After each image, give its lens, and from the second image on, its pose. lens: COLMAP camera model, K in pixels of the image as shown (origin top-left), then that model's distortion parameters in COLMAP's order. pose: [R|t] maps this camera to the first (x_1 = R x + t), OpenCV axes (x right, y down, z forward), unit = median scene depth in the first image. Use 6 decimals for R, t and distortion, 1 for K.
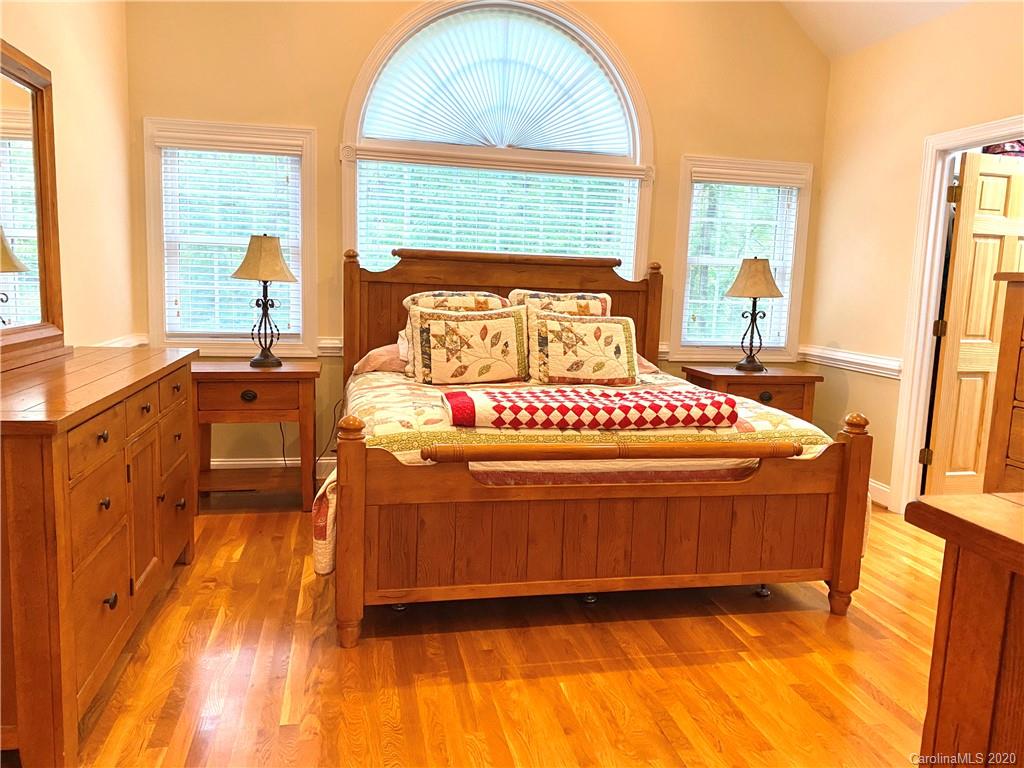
lens RADIAL K [[777.4, 0, 509.8], [0, 777.4, 389.4], [0, 0, 1]] dist [0.036767, -0.071808]
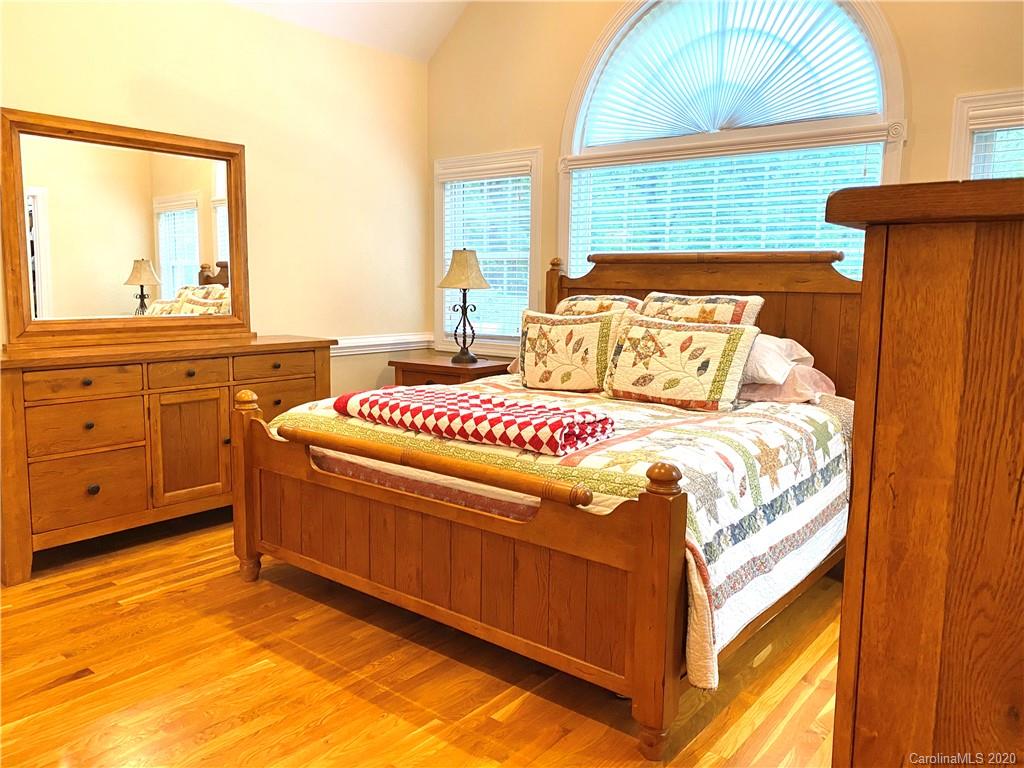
lens RADIAL K [[777.4, 0, 507.6], [0, 777.4, 376.5], [0, 0, 1]] dist [0.036767, -0.071808]
pose [[0.626501, 0.068404, -0.776413, 0.653633], [-0.099568, 0.995004, 0.007319, -0.025588], [0.773035, 0.072721, 0.630182, 0.349290]]
